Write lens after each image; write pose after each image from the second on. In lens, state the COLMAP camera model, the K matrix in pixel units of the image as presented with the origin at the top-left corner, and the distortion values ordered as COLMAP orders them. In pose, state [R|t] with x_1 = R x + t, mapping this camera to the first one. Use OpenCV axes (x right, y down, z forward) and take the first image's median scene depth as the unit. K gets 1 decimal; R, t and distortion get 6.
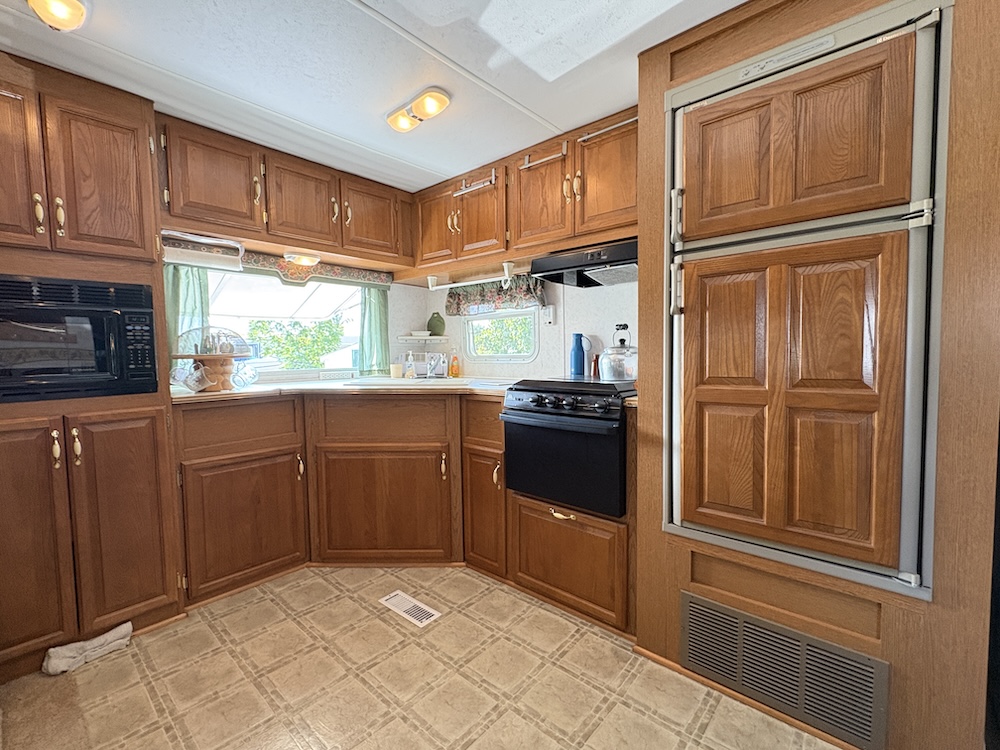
lens RADIAL K [[445.0, 0, 496.5], [0, 445.0, 375.4], [0, 0, 1]] dist [-0.001048, 0.000251]
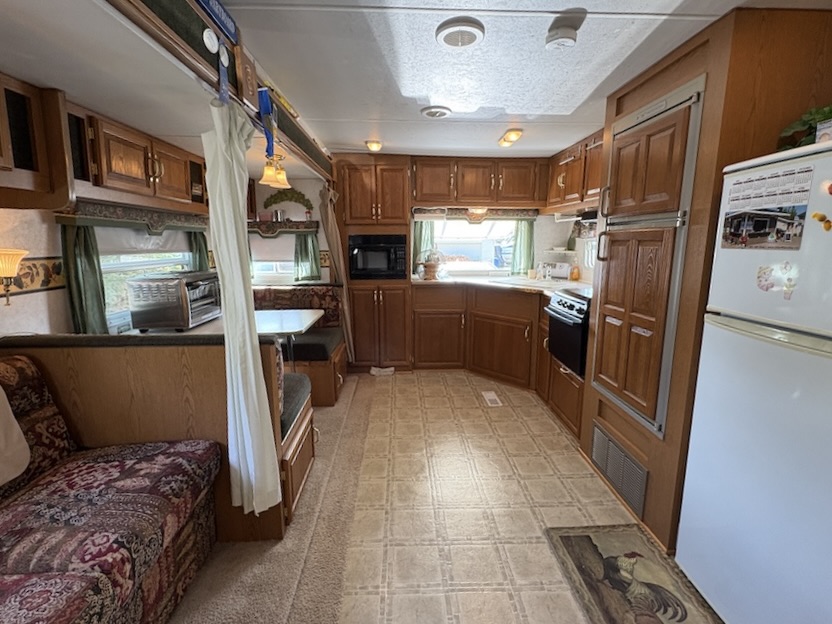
lens RADIAL K [[423.5, 0, 418.9], [0, 423.5, 312.2], [0, 0, 1]] dist [0.002147, 0.000802]
pose [[0.689664, 0.141307, -0.710208, 0.880990], [-0.047337, 0.987475, 0.150505, -0.125465], [0.722580, -0.070179, 0.687716, -0.508482]]
